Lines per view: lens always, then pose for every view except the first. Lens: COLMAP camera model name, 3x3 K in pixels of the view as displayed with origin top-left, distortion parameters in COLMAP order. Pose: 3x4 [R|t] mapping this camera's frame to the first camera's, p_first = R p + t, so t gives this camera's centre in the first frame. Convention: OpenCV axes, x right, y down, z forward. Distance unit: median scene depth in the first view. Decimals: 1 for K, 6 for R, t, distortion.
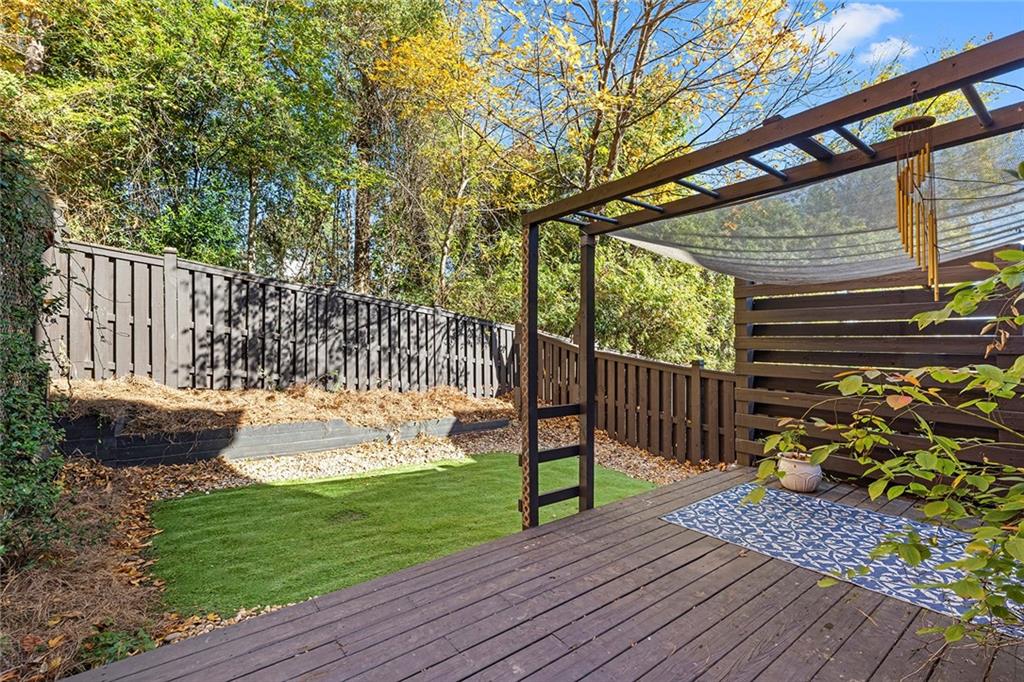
lens RADIAL K [[468.9, 0, 512.0], [0, 468.9, 341.0], [0, 0, 1]] dist [-0.002734, -0.000675]
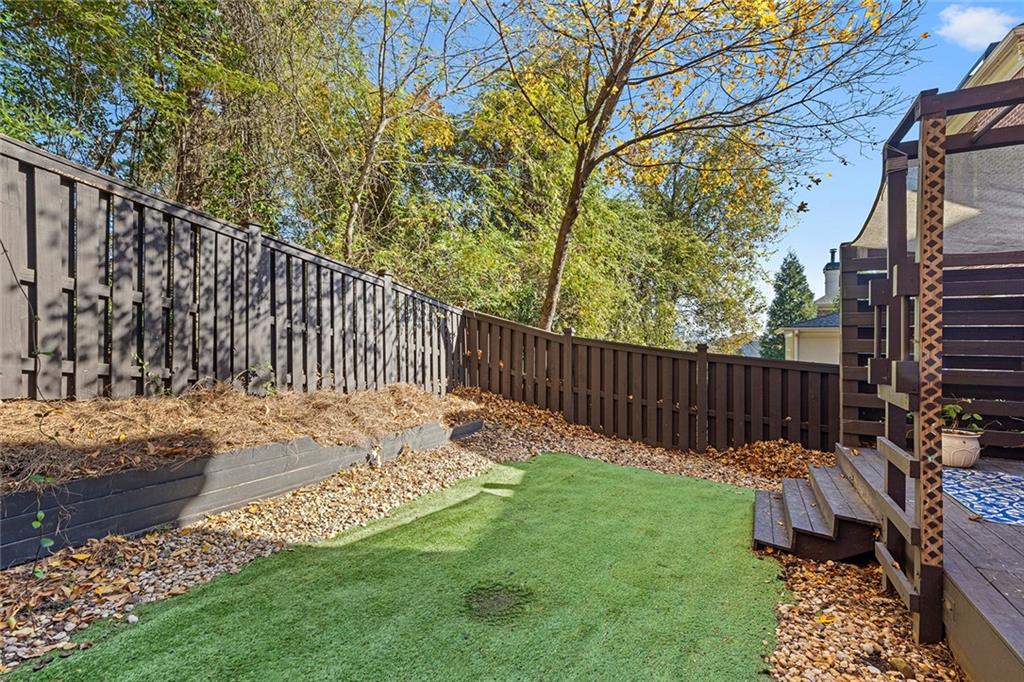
lens RADIAL K [[468.9, 0, 512.0], [0, 468.9, 341.0], [0, 0, 1]] dist [-0.002734, -0.000675]
pose [[0.909589, -0.002632, 0.415502, -0.395015], [-0.001042, 0.999962, 0.008615, 0.029003], [-0.415509, -0.008269, 0.909552, 0.312402]]
